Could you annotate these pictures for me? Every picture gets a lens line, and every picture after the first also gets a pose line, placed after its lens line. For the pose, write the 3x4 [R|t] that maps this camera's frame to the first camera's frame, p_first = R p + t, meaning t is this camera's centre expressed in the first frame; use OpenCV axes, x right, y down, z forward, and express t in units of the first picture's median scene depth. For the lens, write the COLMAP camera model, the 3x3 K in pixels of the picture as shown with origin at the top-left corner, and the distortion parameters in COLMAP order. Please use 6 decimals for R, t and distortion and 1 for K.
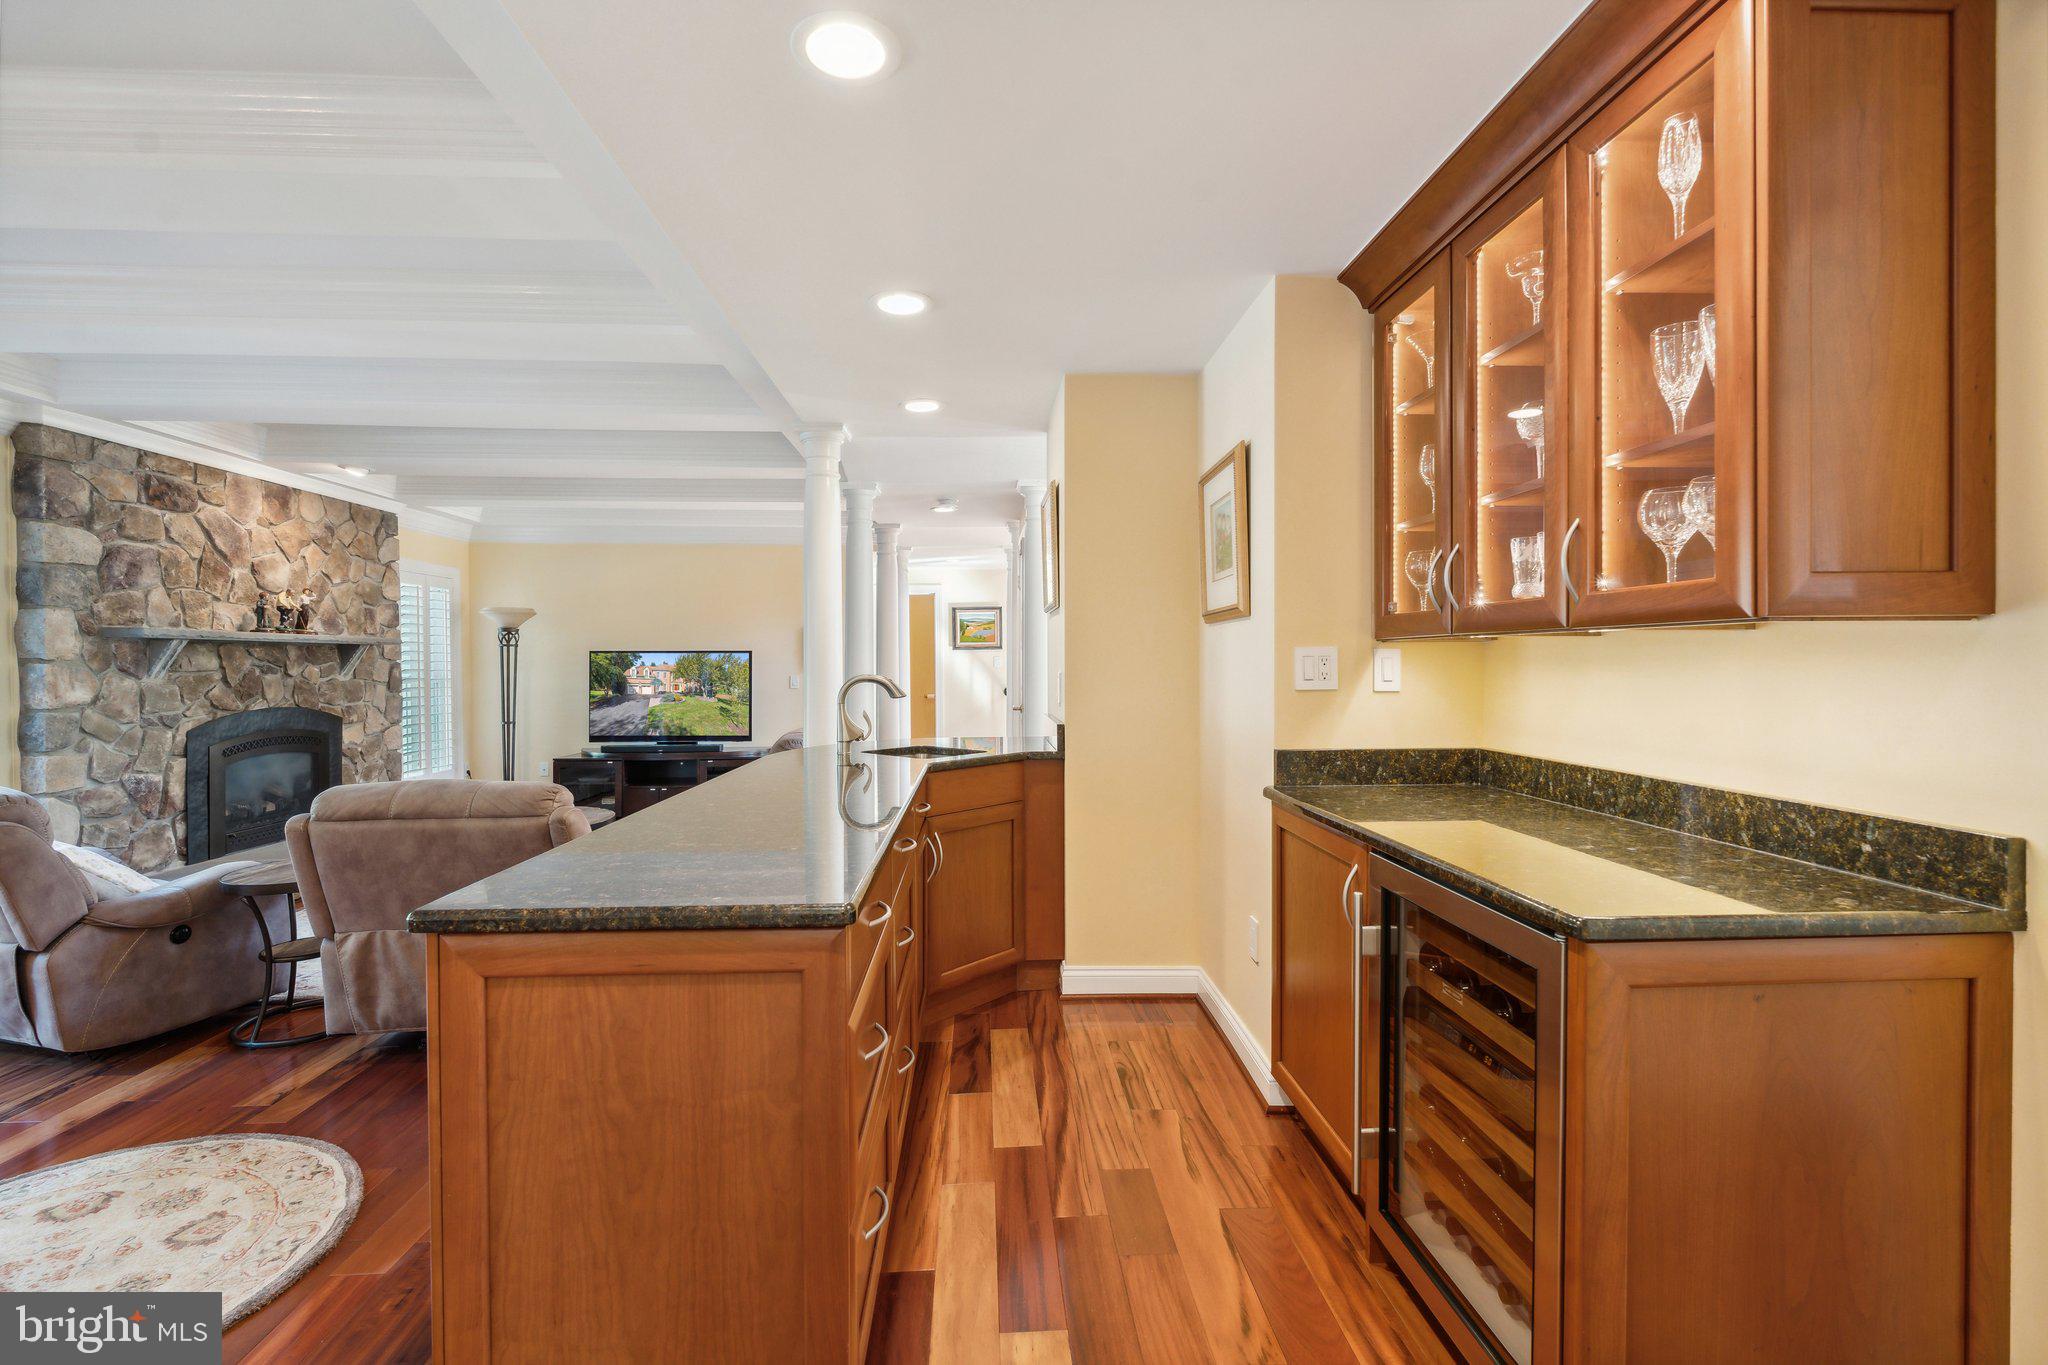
lens RADIAL K [[907.3, 0, 1031.4], [0, 907.3, 671.8], [0, 0, 1]] dist [-0.000193, -0.000595]
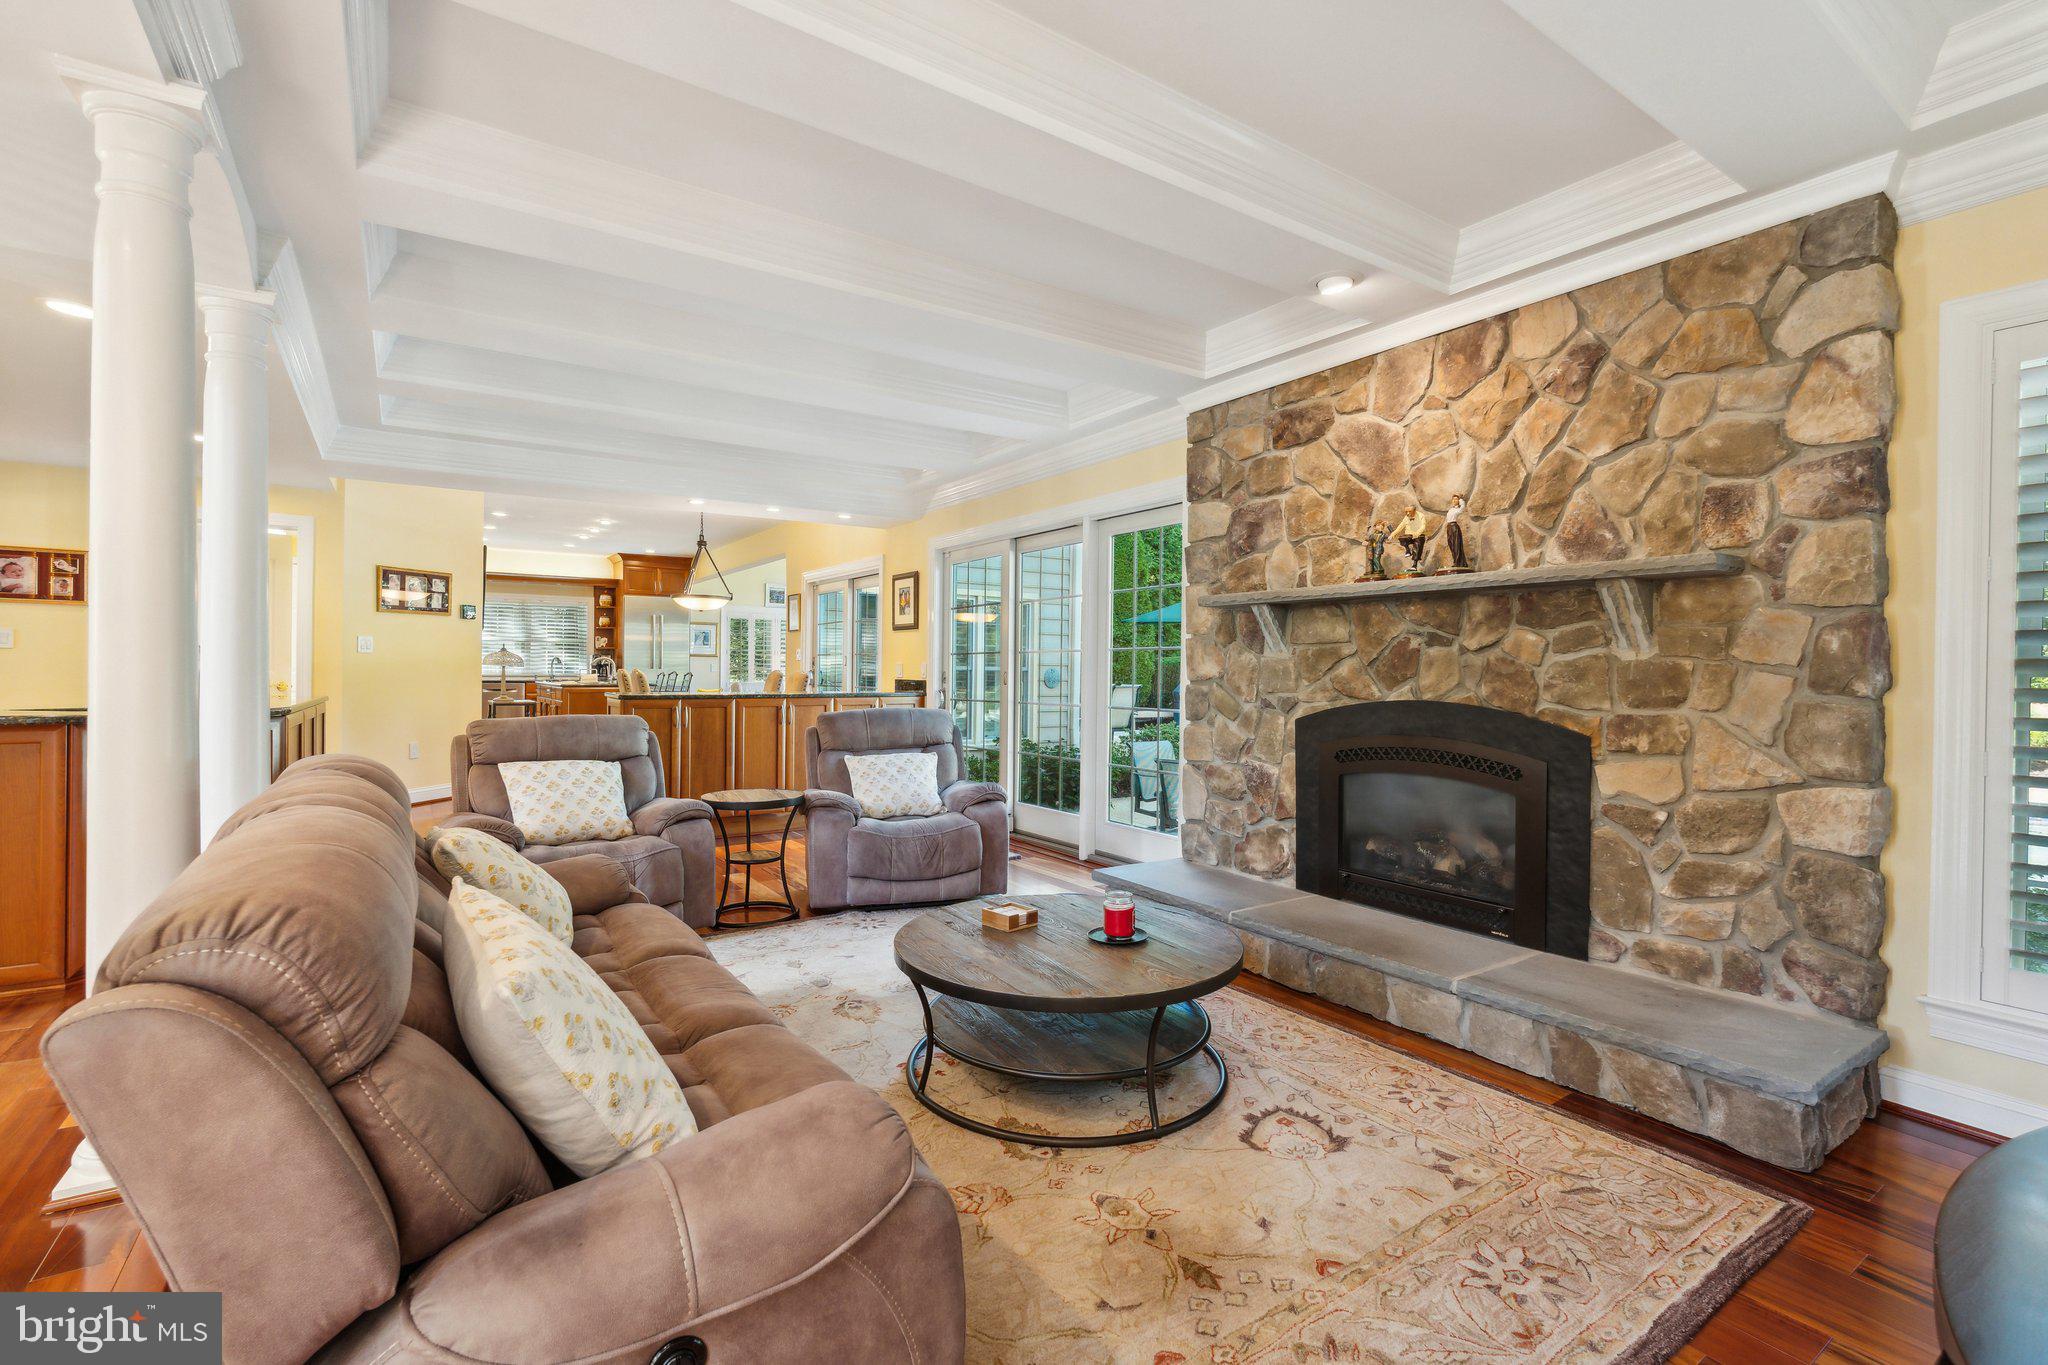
lens RADIAL K [[907.3, 0, 1031.4], [0, 907.3, 671.8], [0, 0, 1]] dist [-0.000193, -0.000595]
pose [[-0.851122, 0.002973, -0.524960, -0.325196], [-0.005604, 0.999876, 0.014748, 0.013937], [0.524938, 0.015494, -0.850999, 1.591106]]
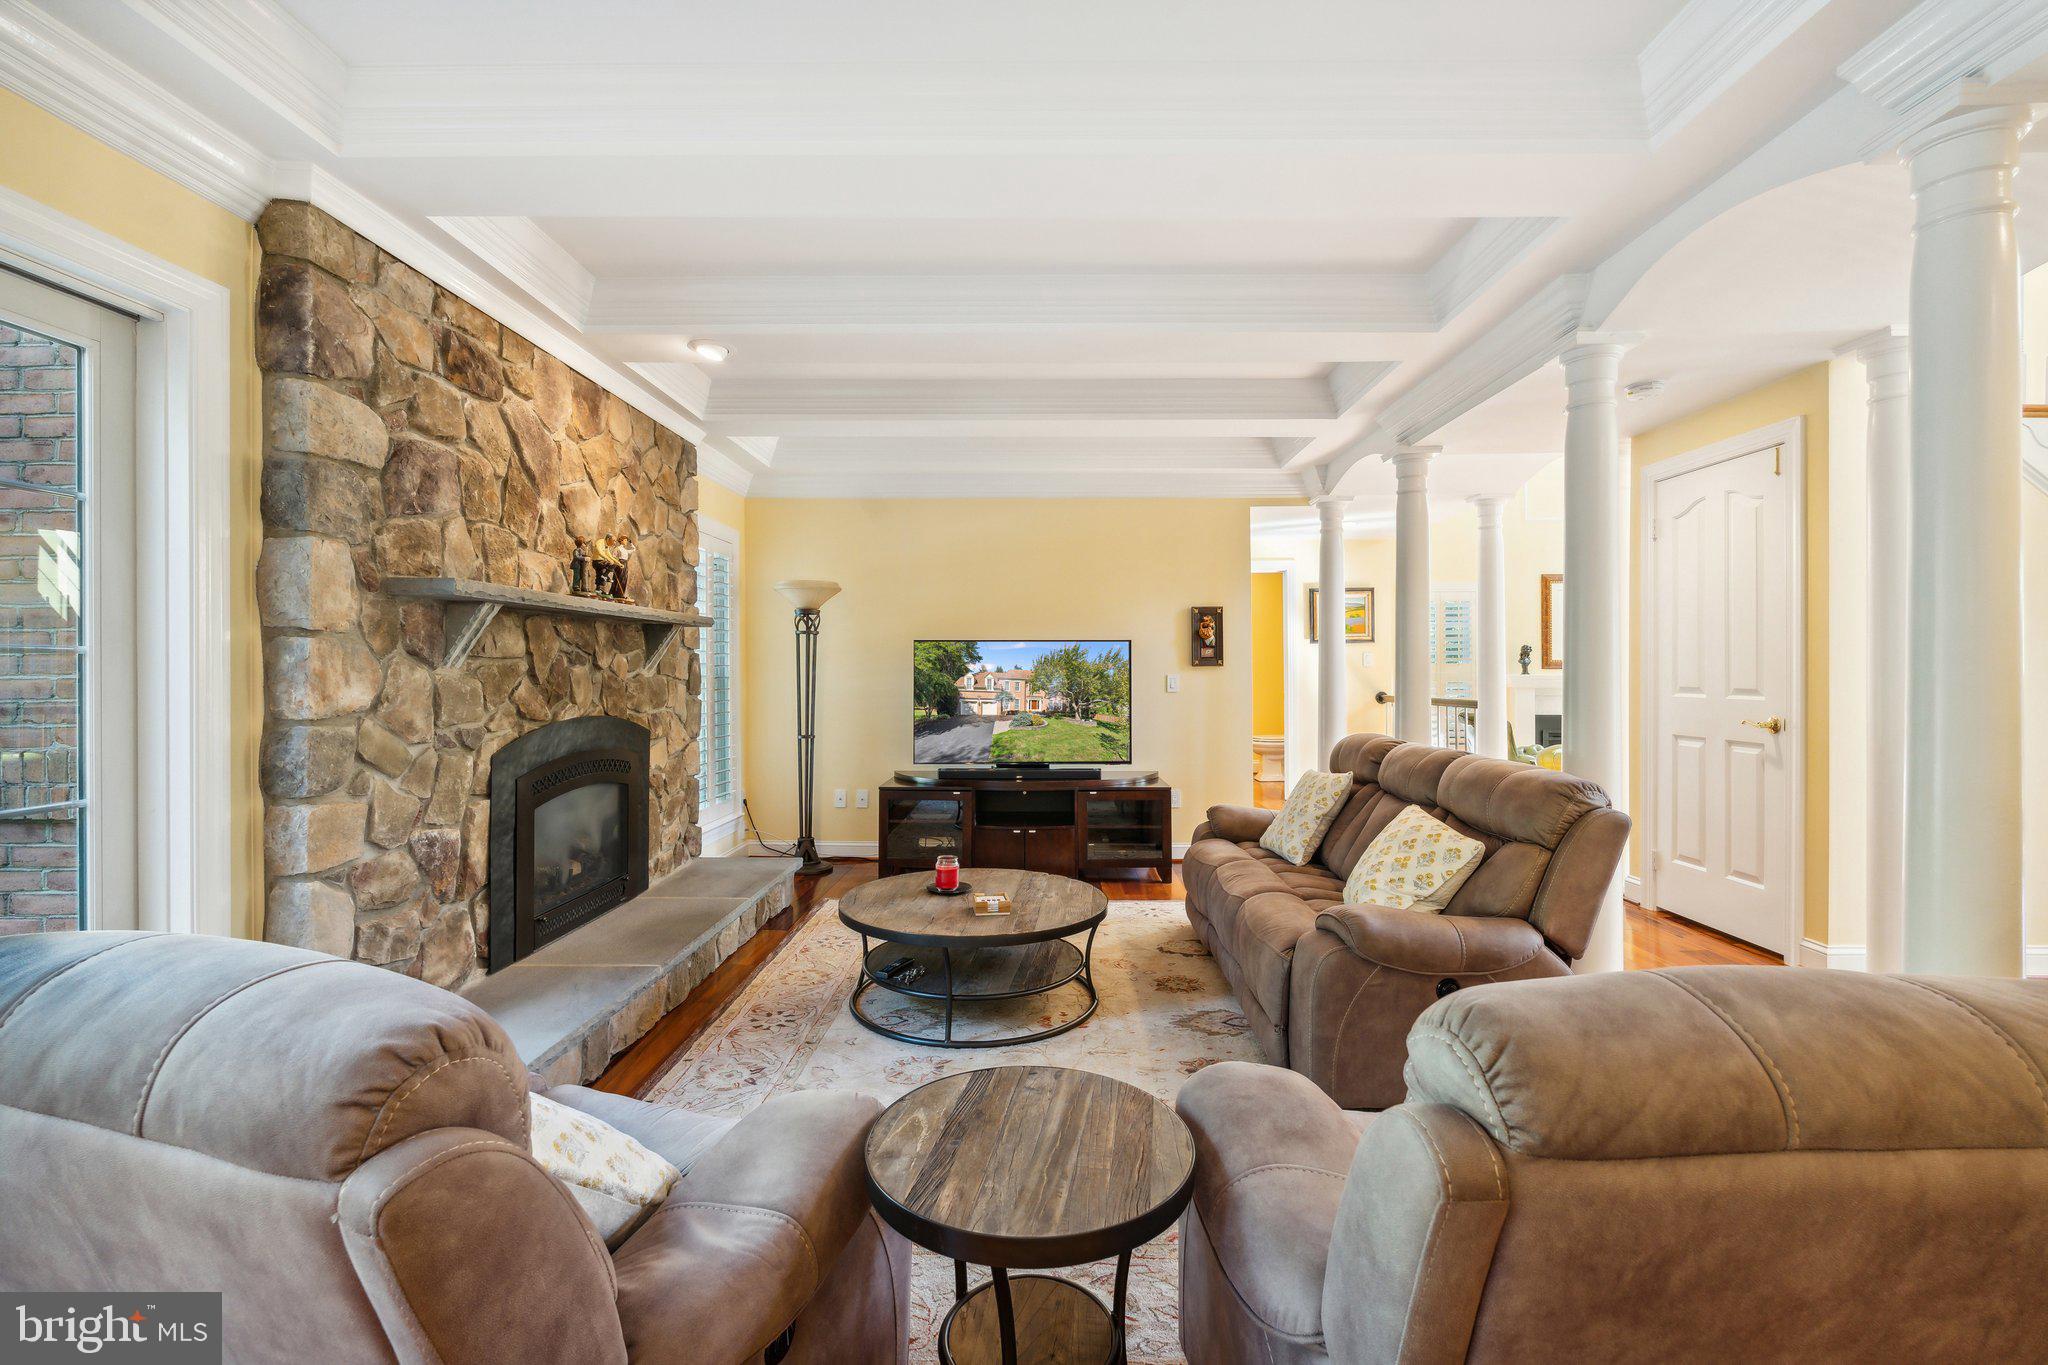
lens RADIAL K [[916.7, 0, 1039.2], [0, 916.7, 669.4], [0, 0, 1]] dist [-0.001830, 0.000081]
pose [[0.997853, 0.002237, -0.065460, -0.535855], [-0.002936, 0.999940, -0.010592, 0.013342], [0.065432, 0.010762, 0.997799, 0.417849]]
